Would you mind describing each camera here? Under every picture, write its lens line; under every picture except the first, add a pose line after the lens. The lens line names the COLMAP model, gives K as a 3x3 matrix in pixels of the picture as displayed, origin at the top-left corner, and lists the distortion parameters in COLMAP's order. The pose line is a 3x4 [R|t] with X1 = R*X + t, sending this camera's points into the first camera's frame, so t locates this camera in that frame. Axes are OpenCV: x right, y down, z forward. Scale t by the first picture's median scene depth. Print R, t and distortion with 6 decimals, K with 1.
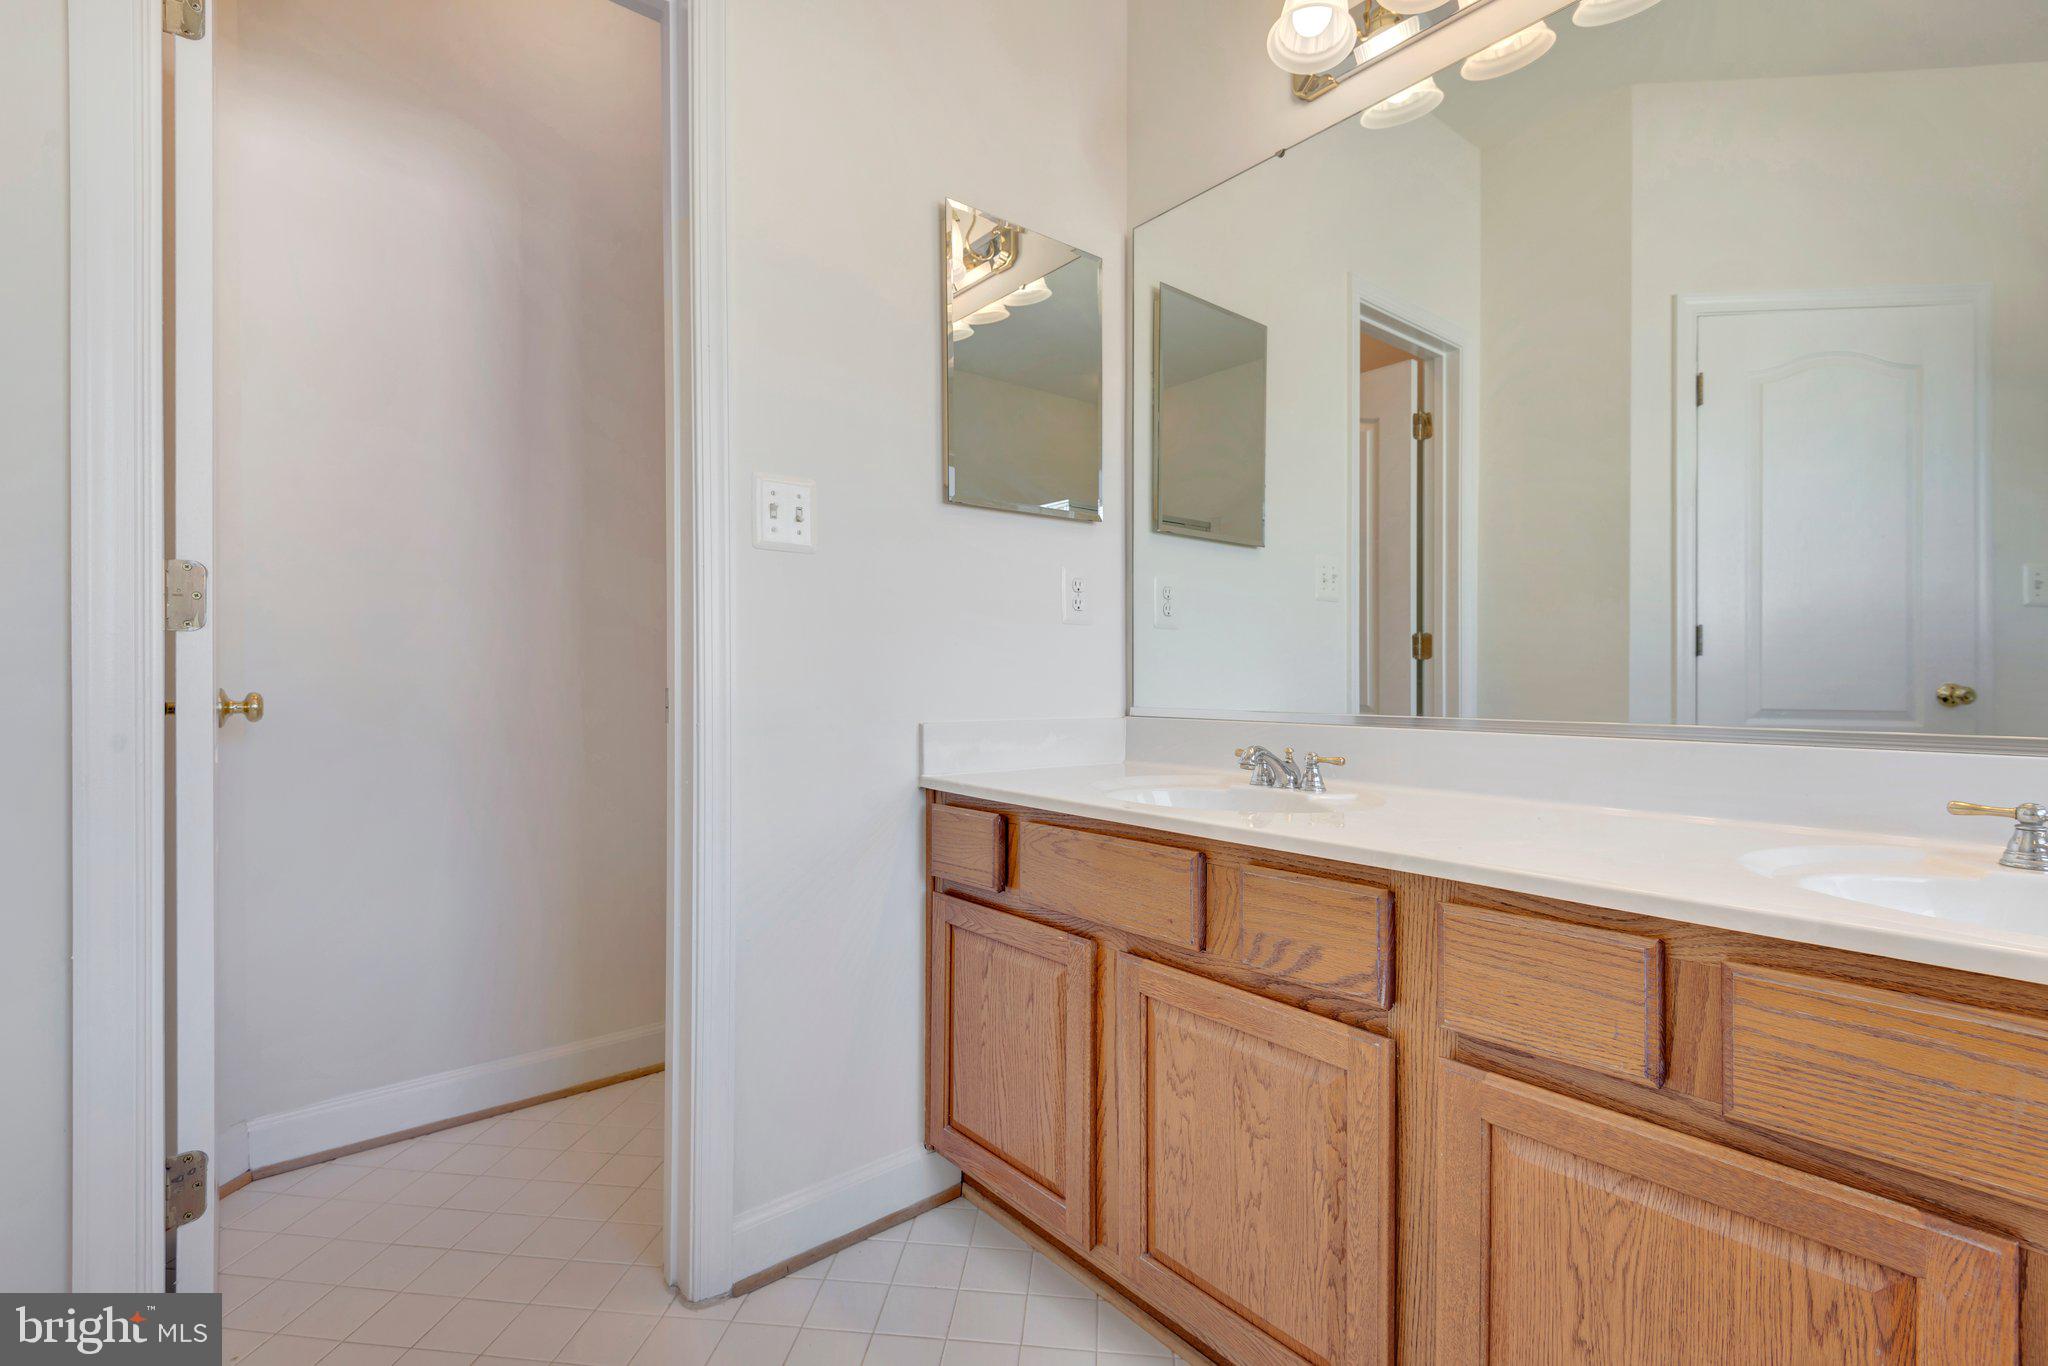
lens RADIAL K [[923.7, 0, 1005.7], [0, 923.7, 678.4], [0, 0, 1]] dist [0.035216, -0.020634]
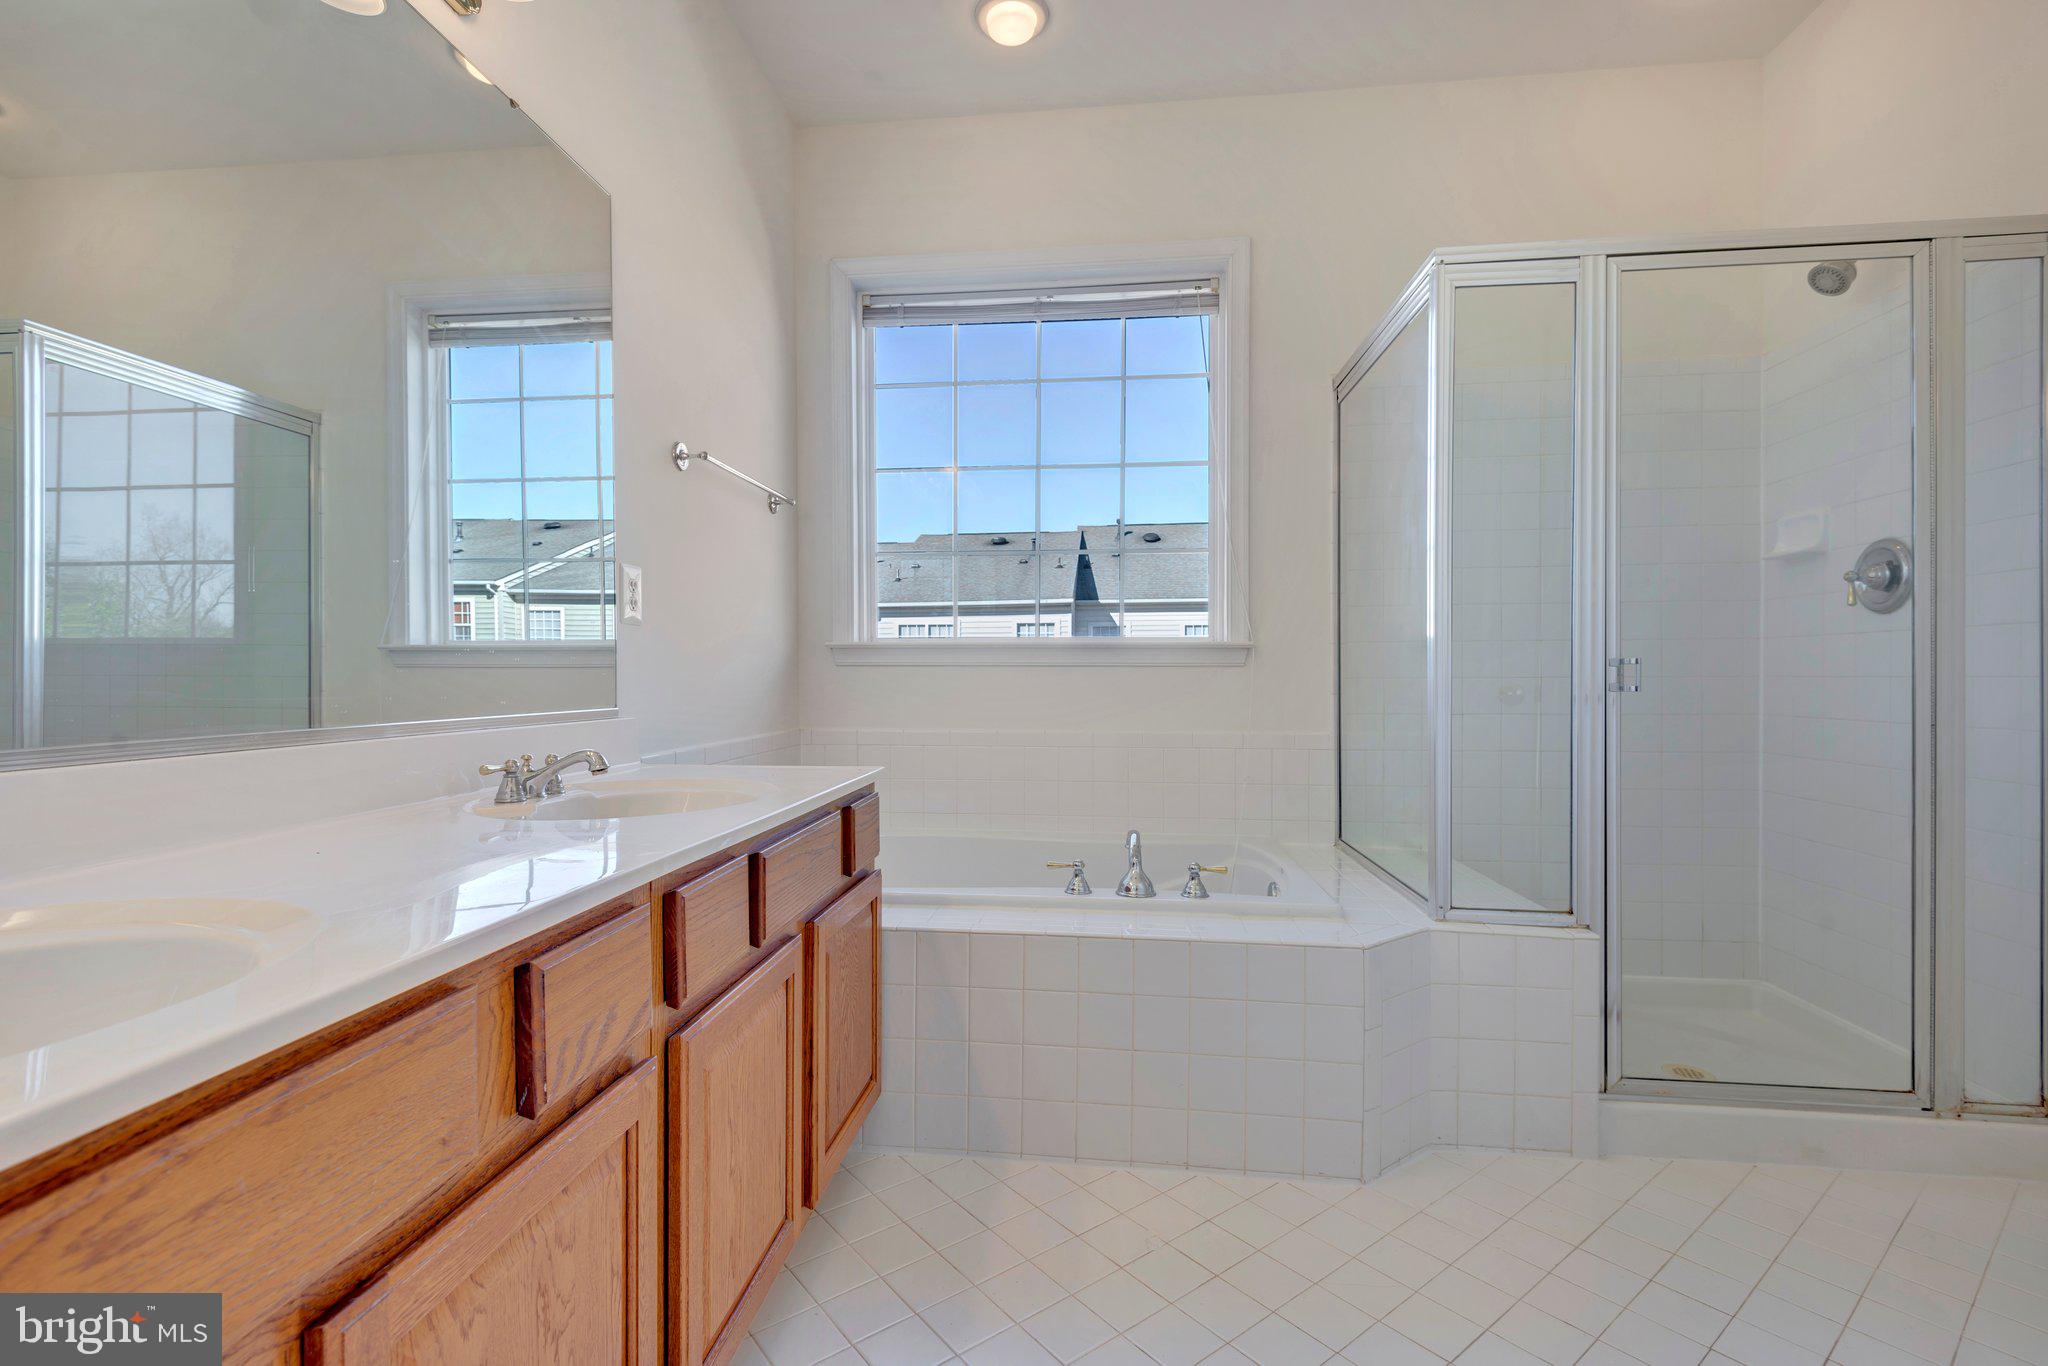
lens RADIAL K [[923.7, 0, 1005.7], [0, 923.7, 678.4], [0, 0, 1]] dist [0.035216, -0.020634]
pose [[-0.699722, -0.005702, 0.714393, -0.476283], [-0.001474, 0.999978, 0.006537, -0.007728], [-0.714414, 0.003521, -0.699714, 1.276026]]
